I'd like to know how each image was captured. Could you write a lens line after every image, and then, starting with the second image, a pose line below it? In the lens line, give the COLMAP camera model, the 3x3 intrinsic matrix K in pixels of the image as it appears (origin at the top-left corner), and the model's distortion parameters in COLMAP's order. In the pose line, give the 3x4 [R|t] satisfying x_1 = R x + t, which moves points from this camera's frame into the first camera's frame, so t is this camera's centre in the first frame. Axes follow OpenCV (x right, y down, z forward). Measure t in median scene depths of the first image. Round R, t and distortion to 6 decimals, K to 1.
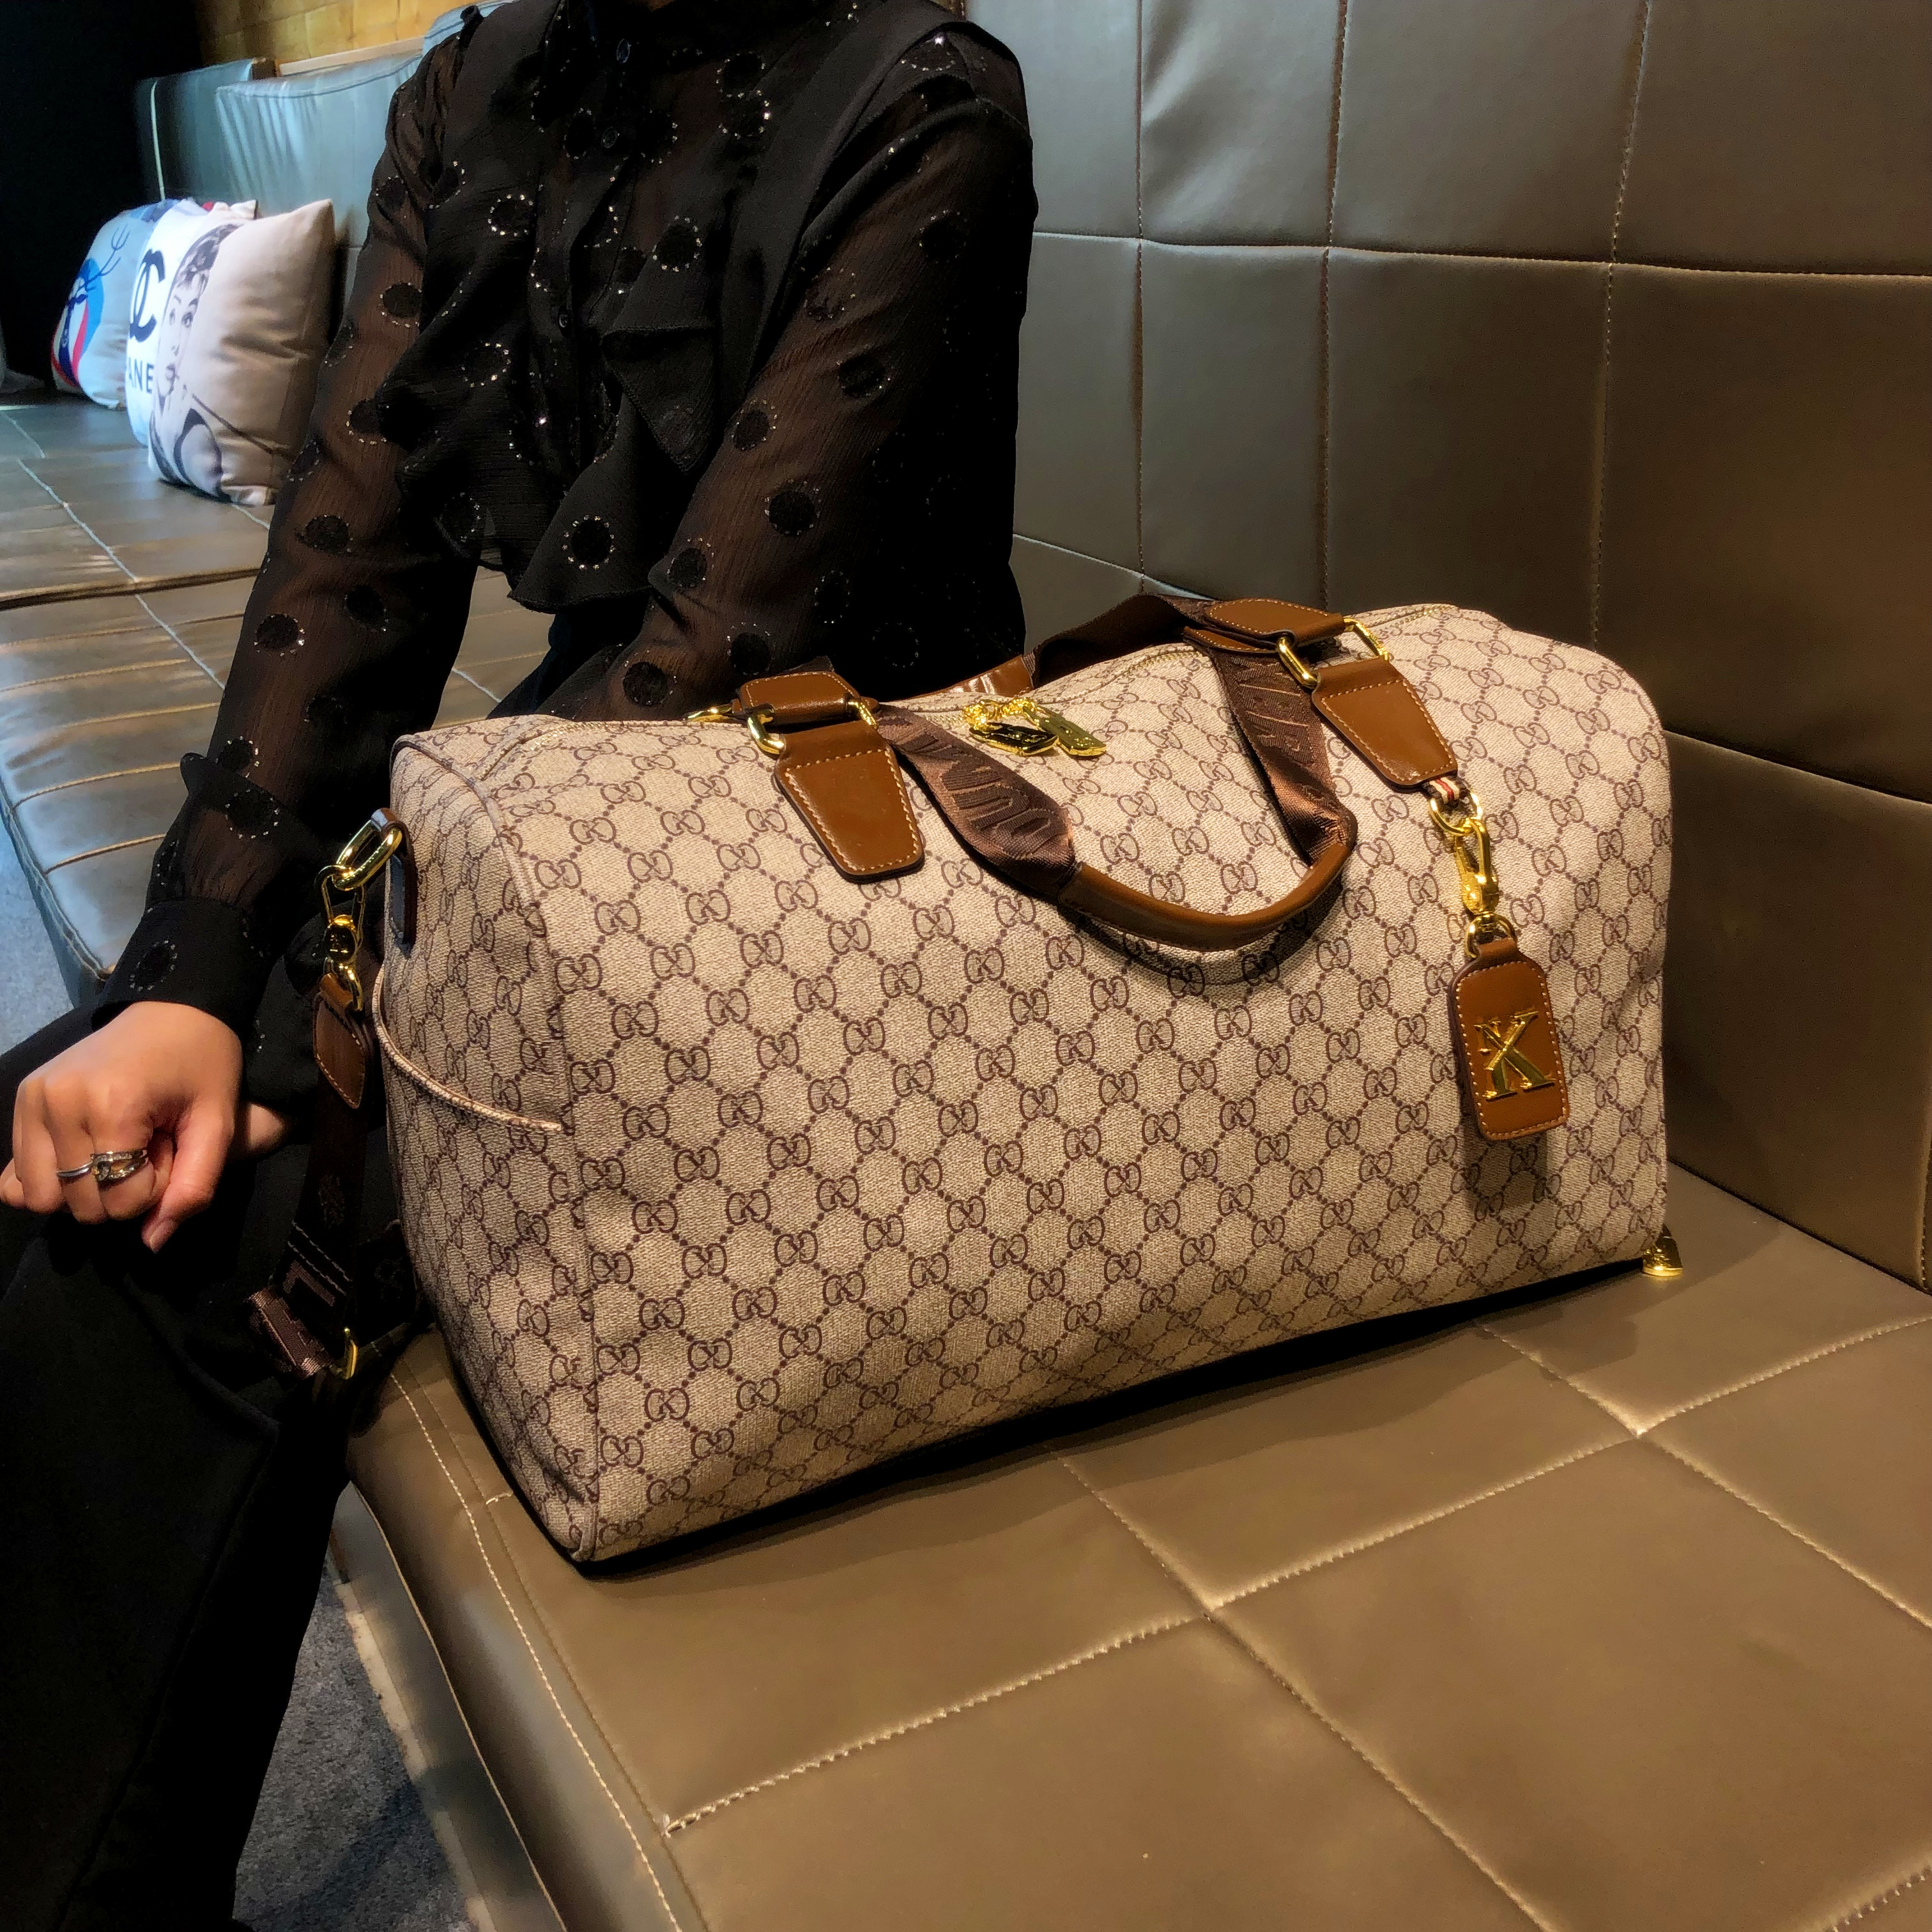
lens RADIAL K [[2158.1, 0, 943.2], [0, 2158.1, 944.1], [0, 0, 1]] dist [0.034600, 0.000000]
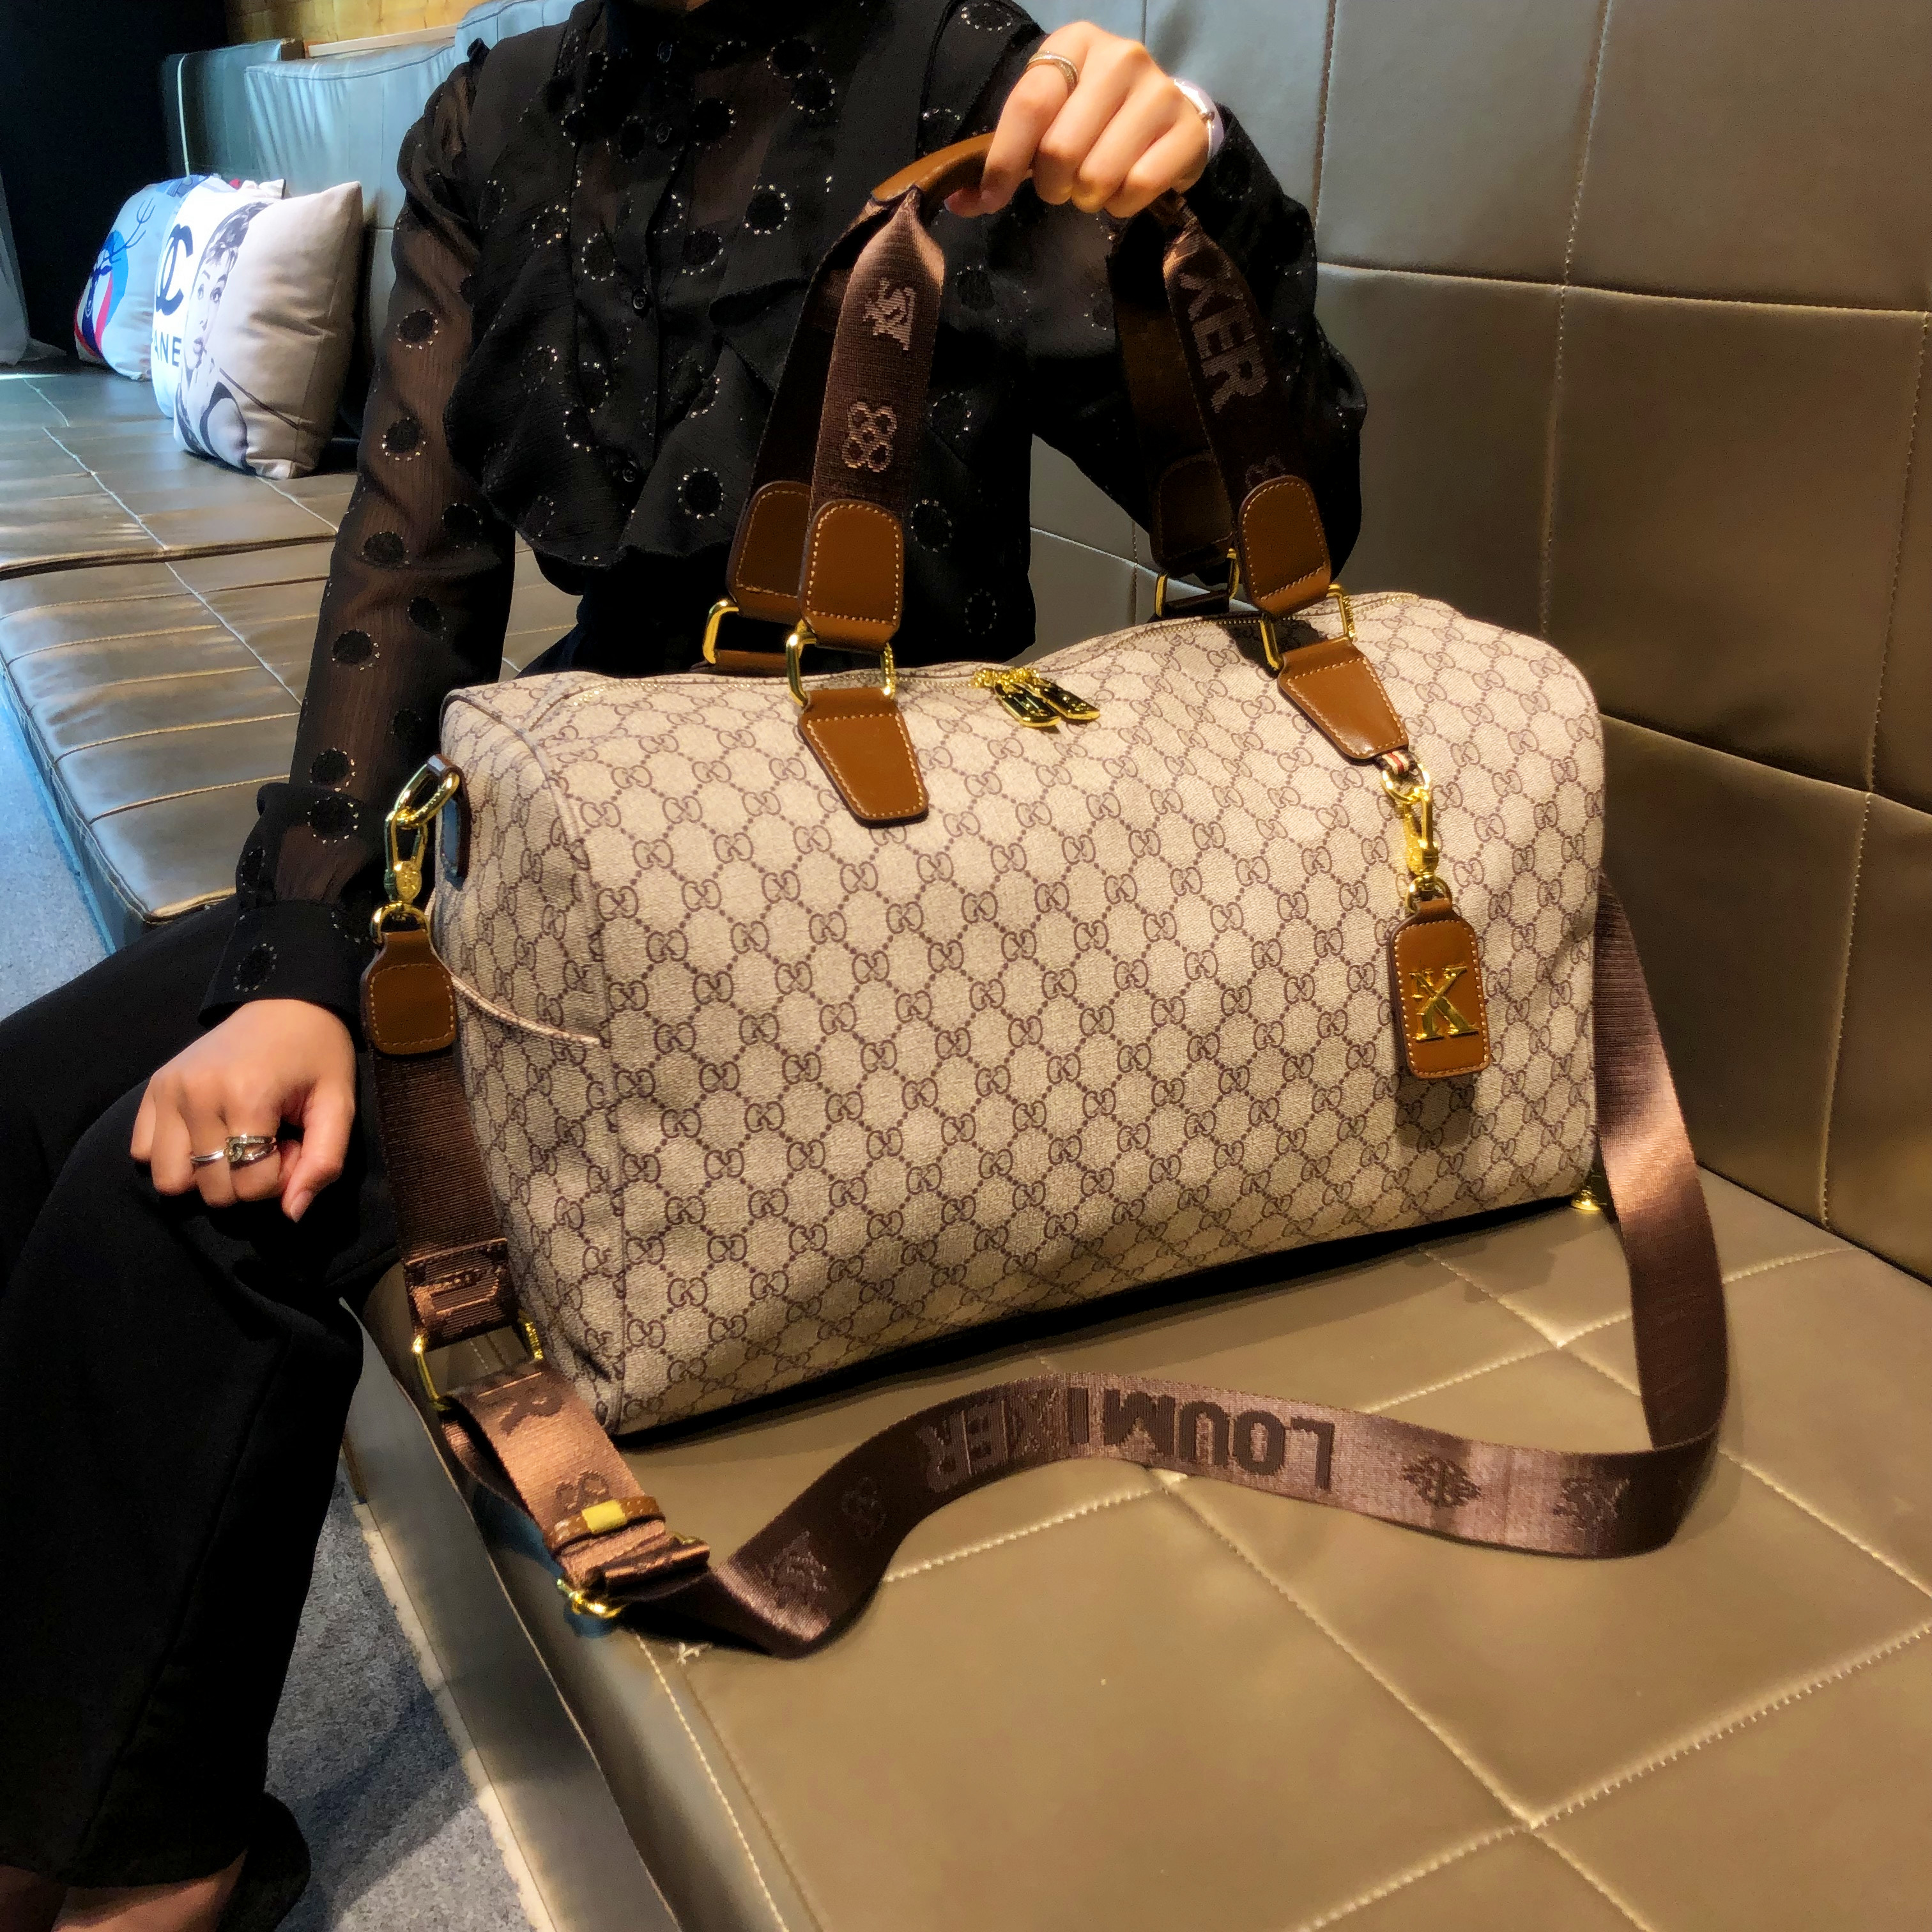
lens RADIAL K [[2158.1, 0, 969.3], [0, 2158.1, 955.7], [0, 0, 1]] dist [0.034600, 0.000000]
pose [[0.999691, 0.020519, 0.014011, -0.001036], [-0.020657, 0.999739, 0.009756, 0.022926], [-0.013807, -0.010043, 0.999854, -0.110440]]
